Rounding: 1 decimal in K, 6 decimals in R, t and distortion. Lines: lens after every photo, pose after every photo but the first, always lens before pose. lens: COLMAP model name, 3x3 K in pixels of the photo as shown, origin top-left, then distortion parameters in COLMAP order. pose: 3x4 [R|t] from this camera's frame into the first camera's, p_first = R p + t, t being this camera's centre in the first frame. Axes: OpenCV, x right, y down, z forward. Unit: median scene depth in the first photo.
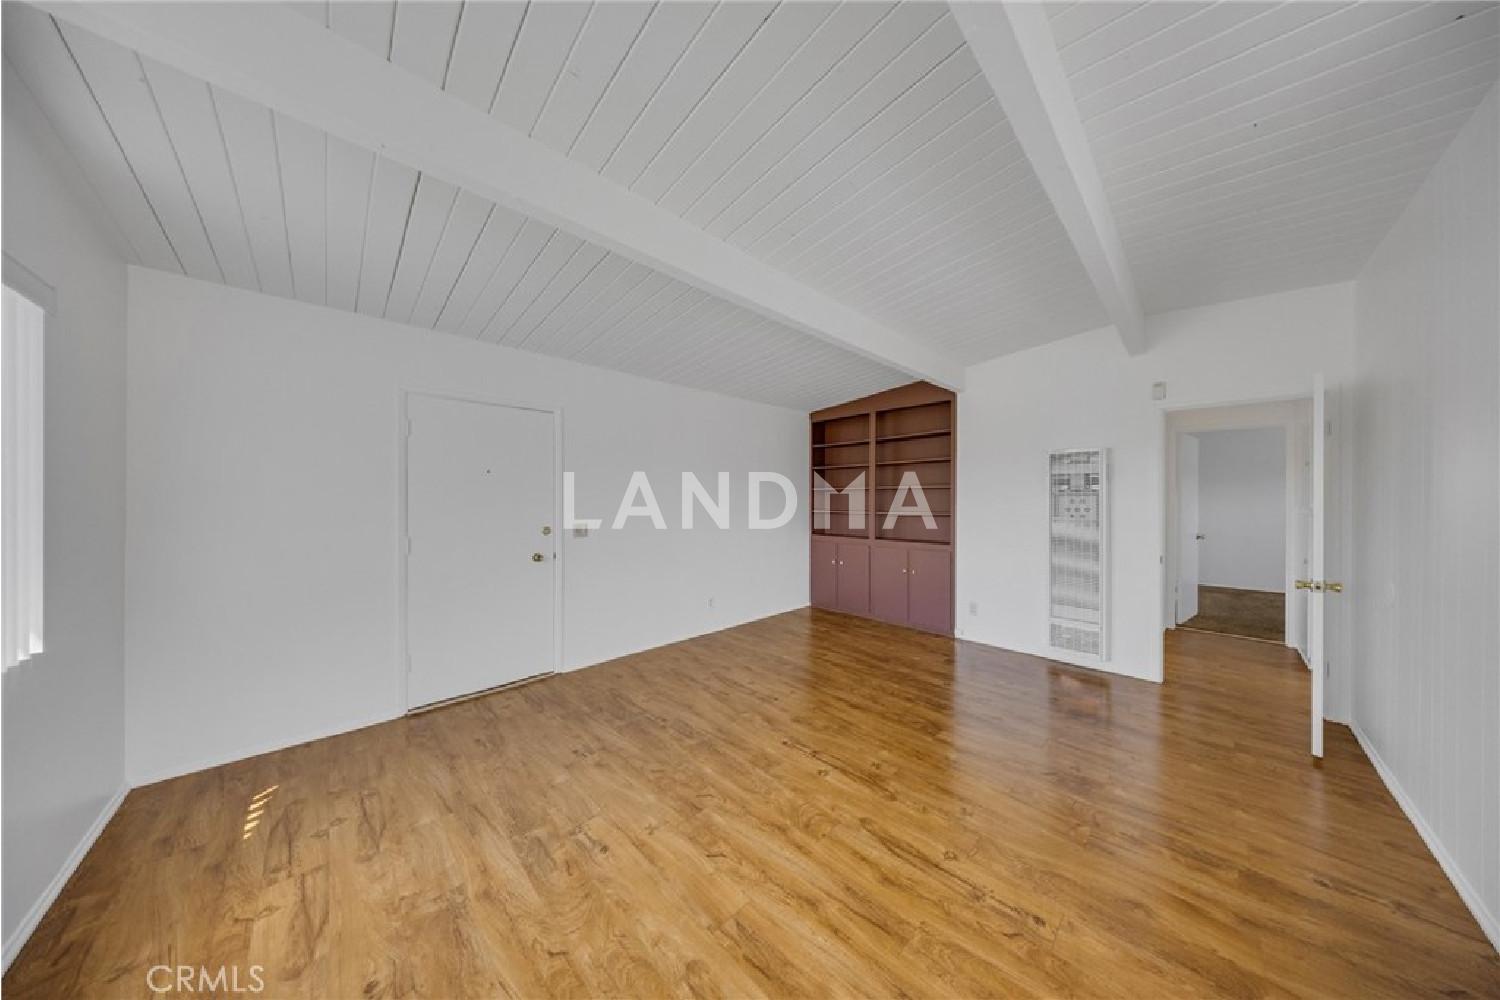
lens RADIAL K [[438.6, 0, 752.6], [0, 438.6, 496.4], [0, 0, 1]] dist [0.000457, -0.000032]
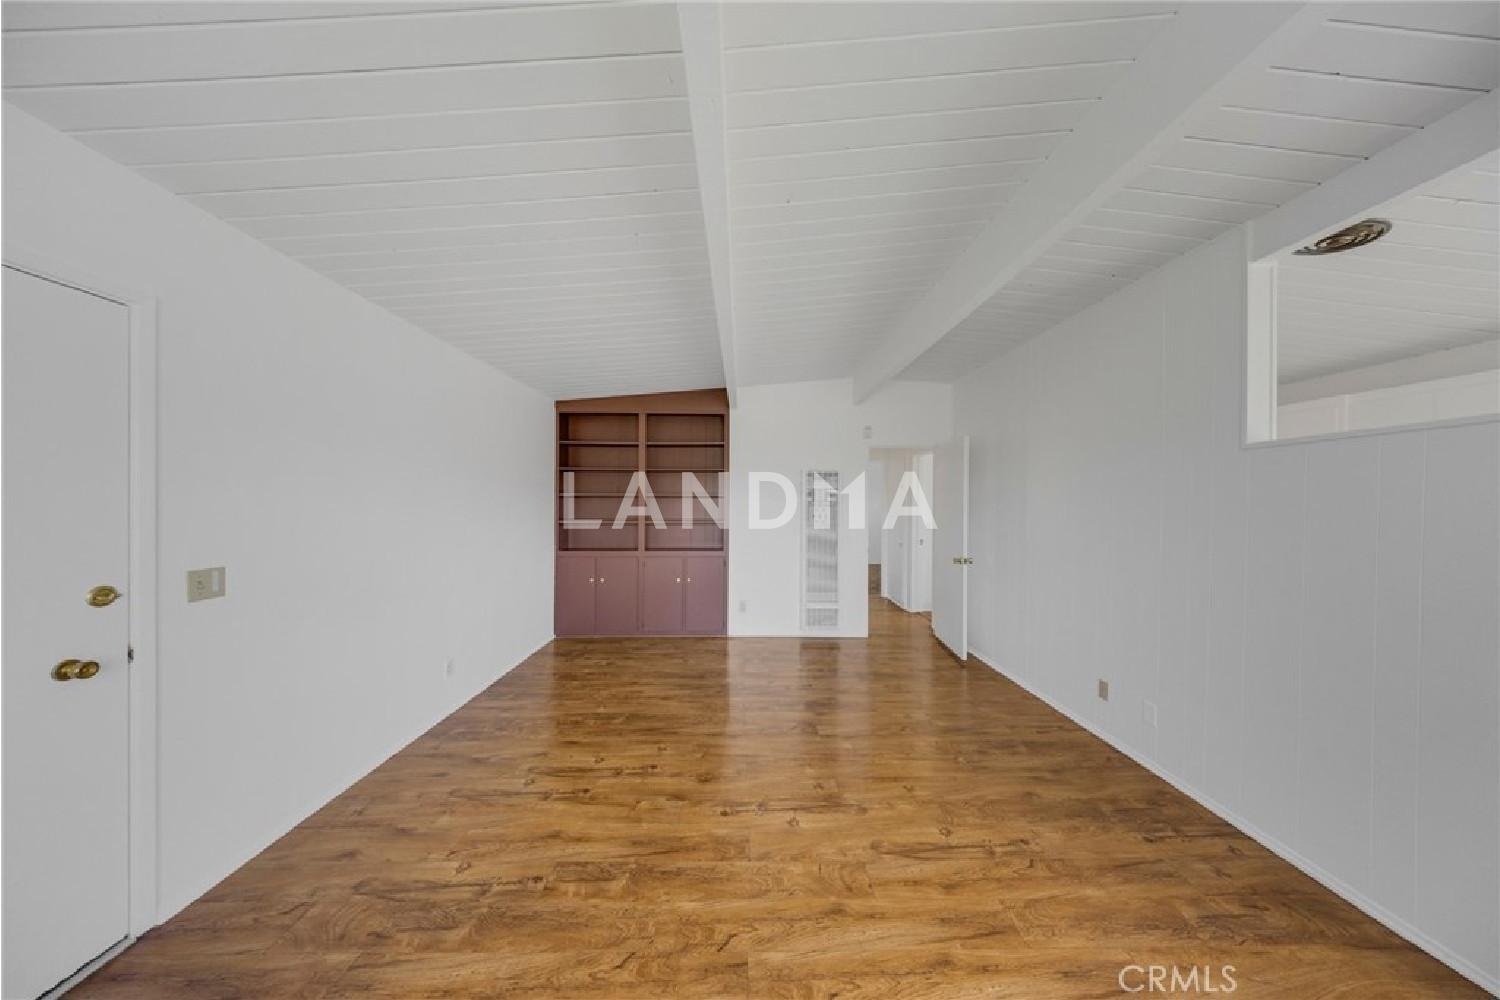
lens RADIAL K [[440.3, 0, 748.4], [0, 440.3, 502.2], [0, 0, 1]] dist [0.011933, -0.005137]
pose [[0.685262, 0.002769, 0.728292, -0.565235], [-0.008163, 0.999959, 0.003879, -0.022306], [-0.728251, -0.008603, 0.685256, 0.463691]]
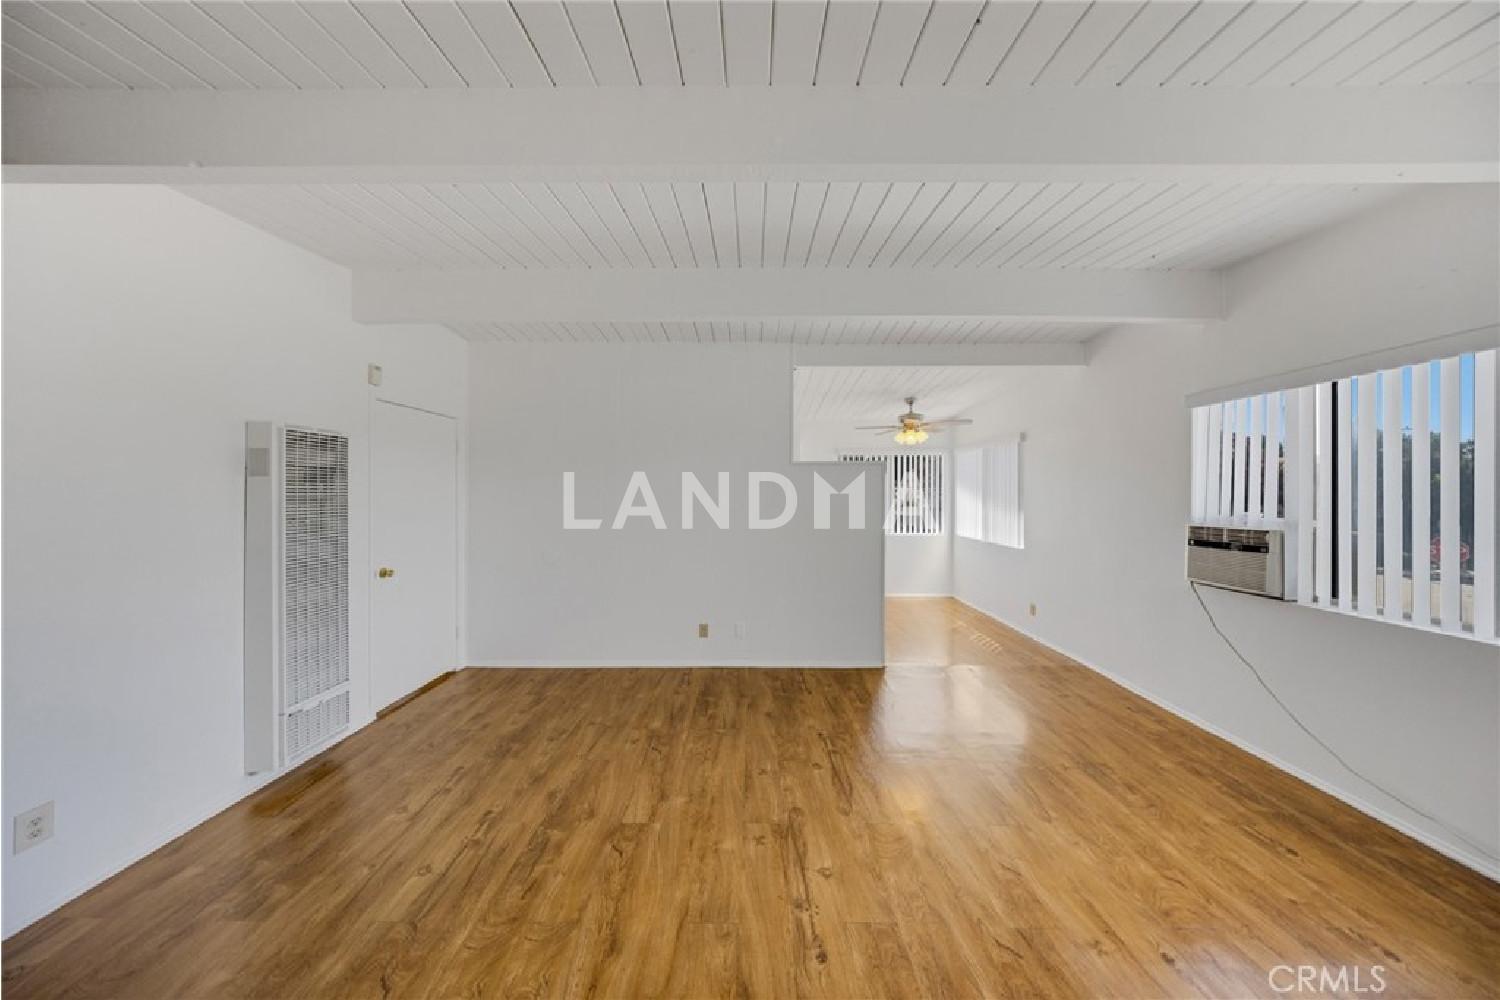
lens RADIAL K [[448.6, 0, 746.9], [0, 448.6, 497.4], [0, 0, 1]] dist [0.001509, -0.000017]
pose [[-0.710851, -0.008567, 0.703291, -0.285632], [-0.005352, 0.999963, 0.006771, -0.020133], [-0.703323, 0.001049, -0.710870, 1.668324]]
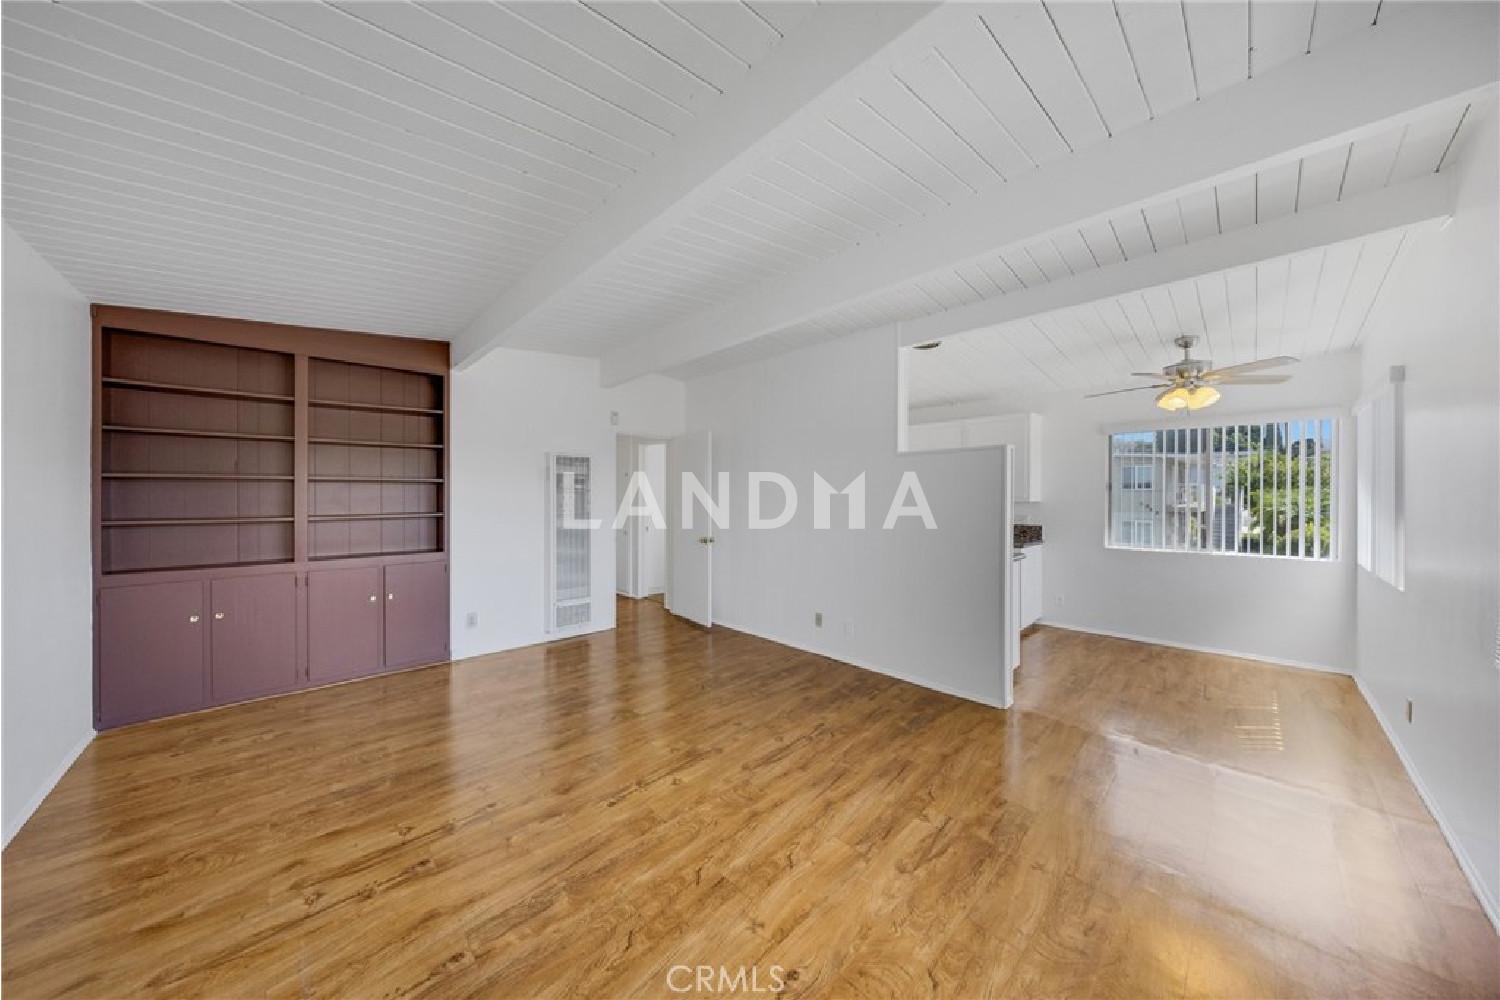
lens RADIAL K [[486.0, 0, 743.1], [0, 486.0, 502.5], [0, 0, 1]] dist [-0.000271, -0.000174]
pose [[0.020702, -0.016816, 0.999644, -0.902108], [-0.003422, 0.999851, 0.016891, 0.000719], [-0.999780, -0.003770, 0.020641, 0.847775]]
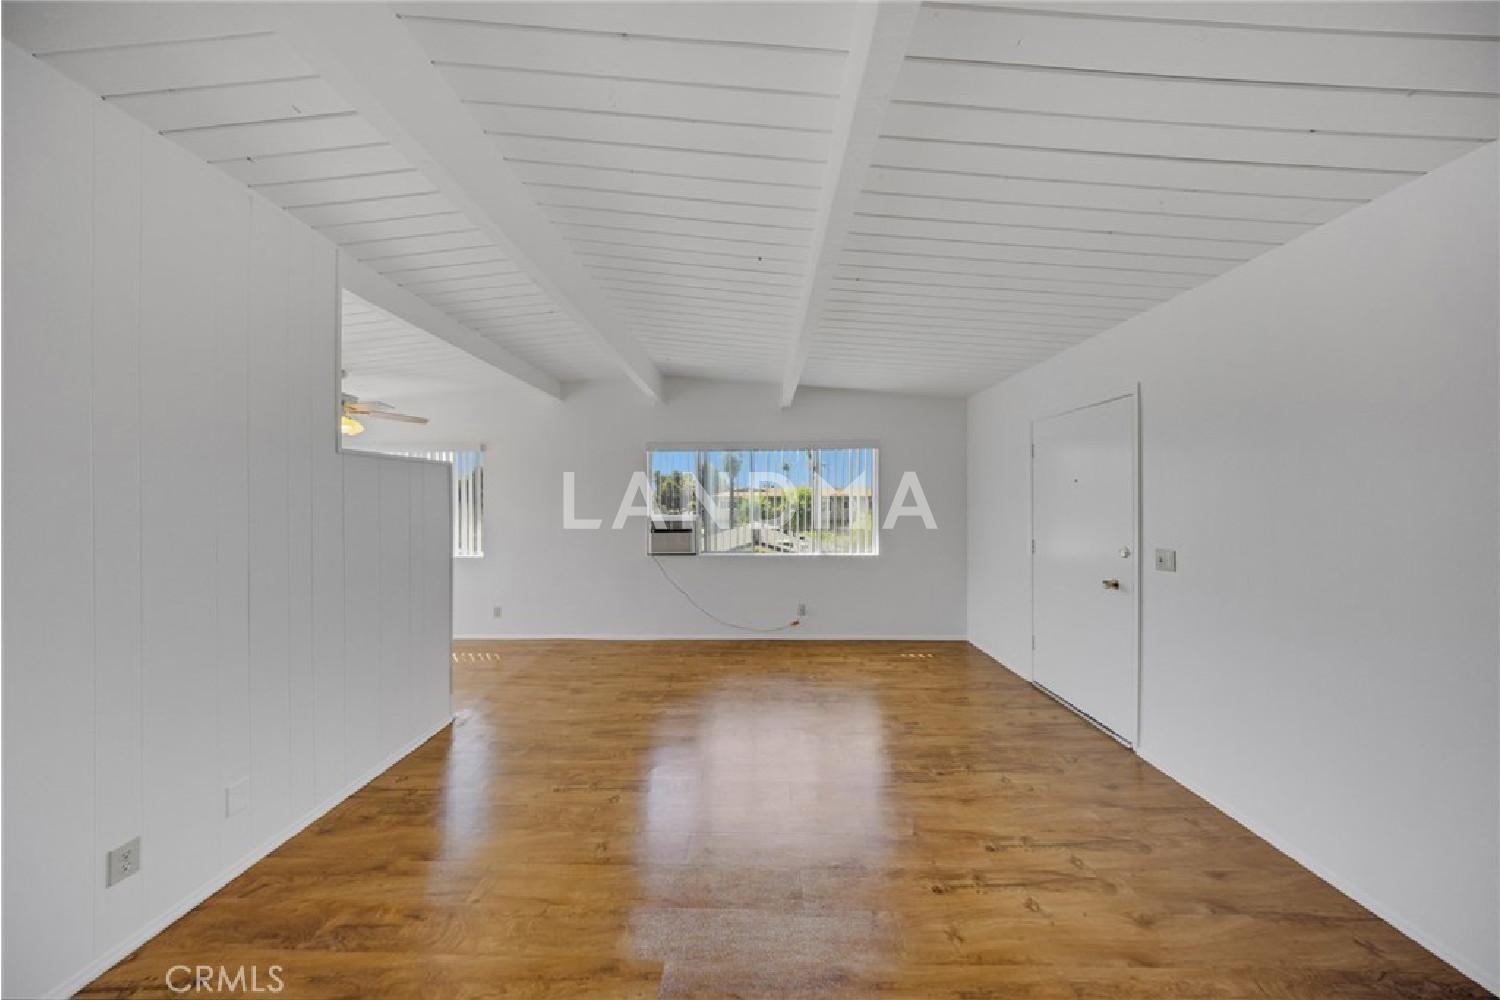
lens RADIAL K [[437.7, 0, 754.8], [0, 437.7, 513.1], [0, 0, 1]] dist [0.000257, 0.000010]
pose [[-0.703777, 0.028104, -0.709865, 0.819162], [0.006561, 0.999432, 0.033063, -0.040043], [0.710391, 0.018611, -0.703562, 1.676958]]
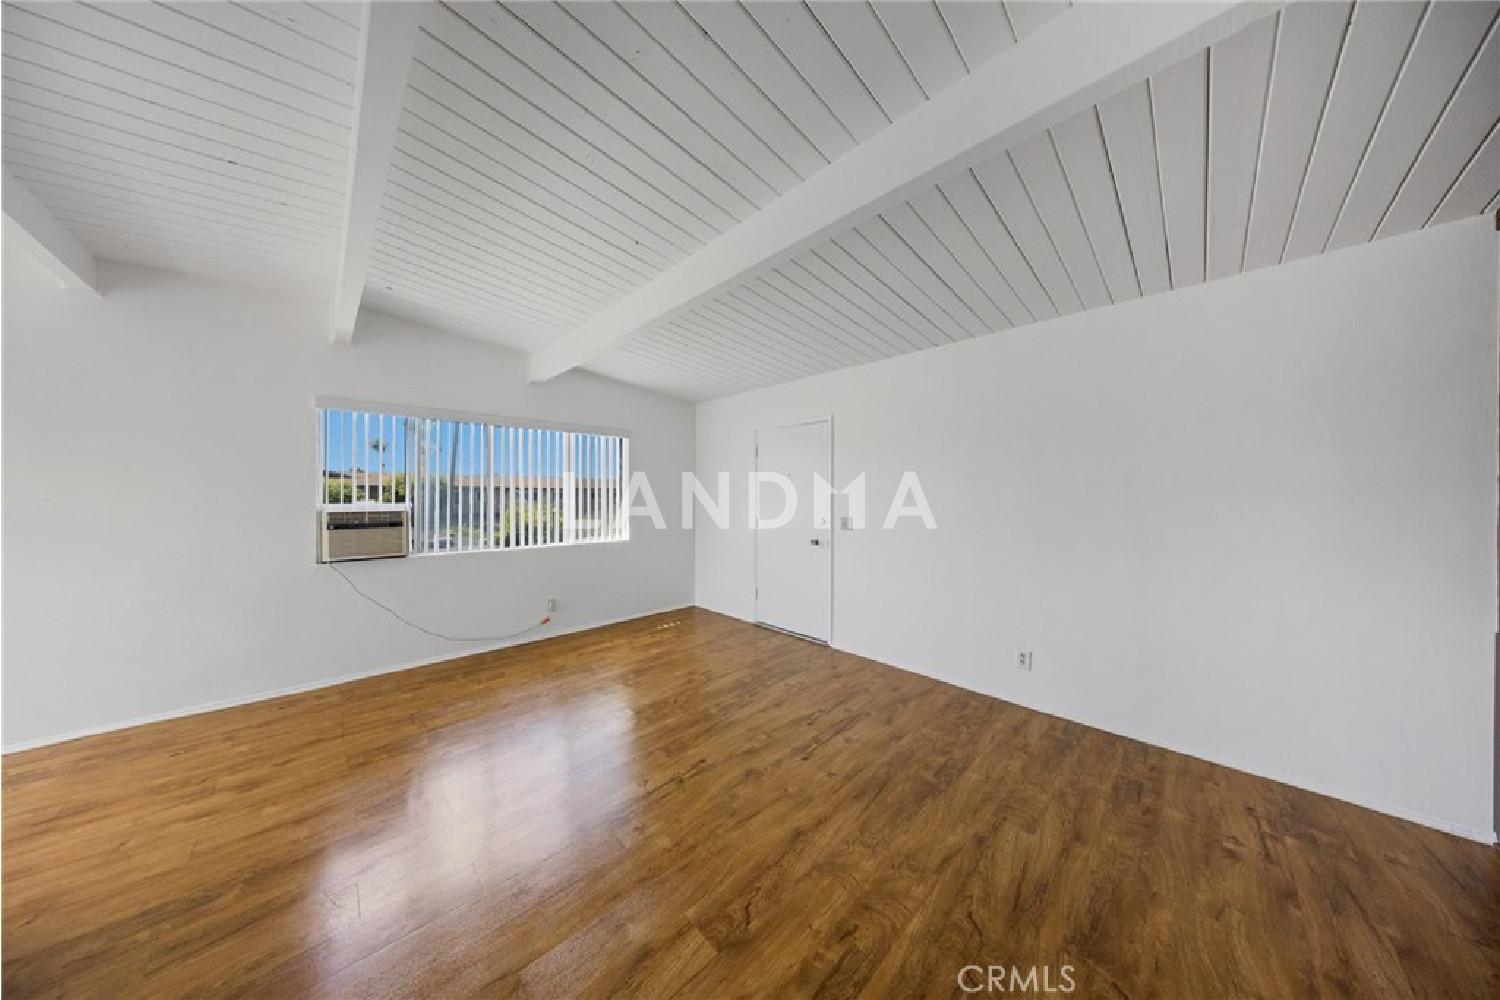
lens RADIAL K [[440.3, 0, 748.4], [0, 440.3, 502.2], [0, 0, 1]] dist [0.011933, -0.005137]
pose [[-0.002041, 0.018939, -0.999819, 1.124094], [0.003613, 0.999814, 0.018932, 0.004705], [0.999991, -0.003574, -0.002109, 1.250413]]
